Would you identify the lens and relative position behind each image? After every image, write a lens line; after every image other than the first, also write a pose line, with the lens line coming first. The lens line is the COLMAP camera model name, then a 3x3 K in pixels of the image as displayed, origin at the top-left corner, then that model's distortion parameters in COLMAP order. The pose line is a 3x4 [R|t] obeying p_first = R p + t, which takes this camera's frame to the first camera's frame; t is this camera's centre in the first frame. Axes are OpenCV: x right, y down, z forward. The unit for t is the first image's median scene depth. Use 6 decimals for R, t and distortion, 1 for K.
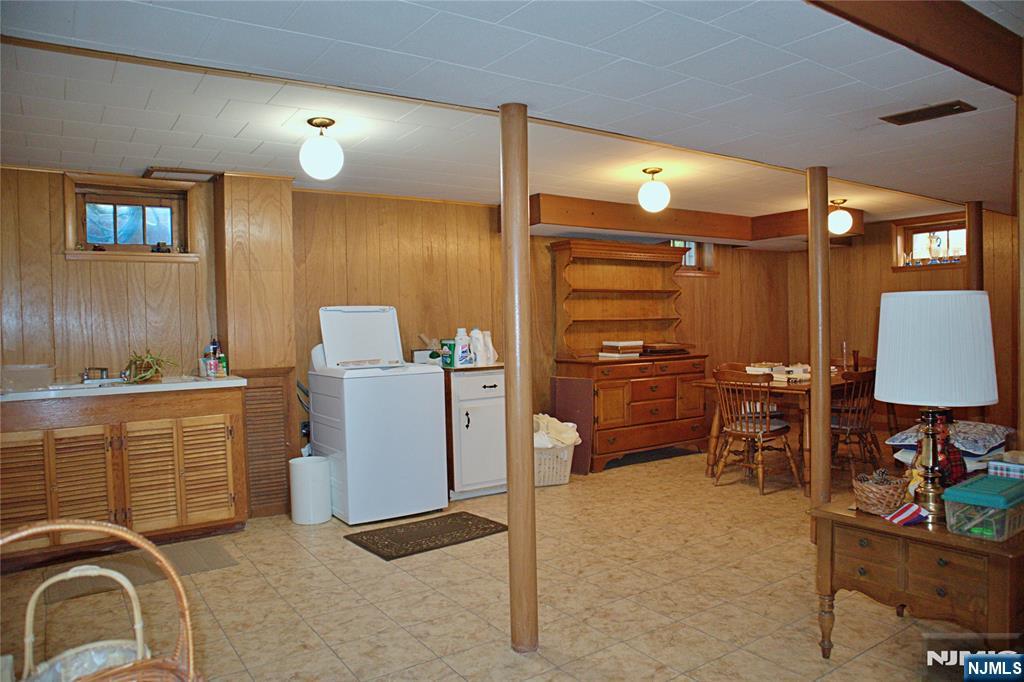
lens RADIAL K [[714.4, 0, 510.4], [0, 714.4, 338.3], [0, 0, 1]] dist [-0.106816, 0.051922]
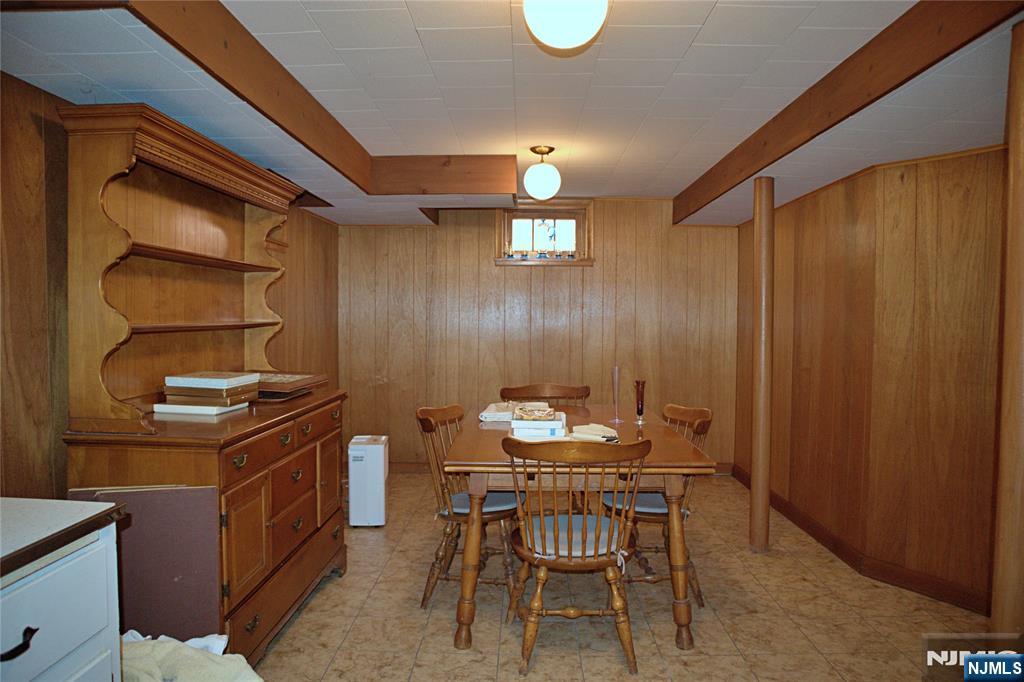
lens RADIAL K [[714.4, 0, 514.7], [0, 714.4, 342.2], [0, 0, 1]] dist [-0.106816, 0.051922]
pose [[0.591063, -0.006925, 0.806595, -0.111706], [0.000769, 0.999968, 0.008022, -0.027305], [-0.806625, -0.004121, 0.591050, 0.830278]]
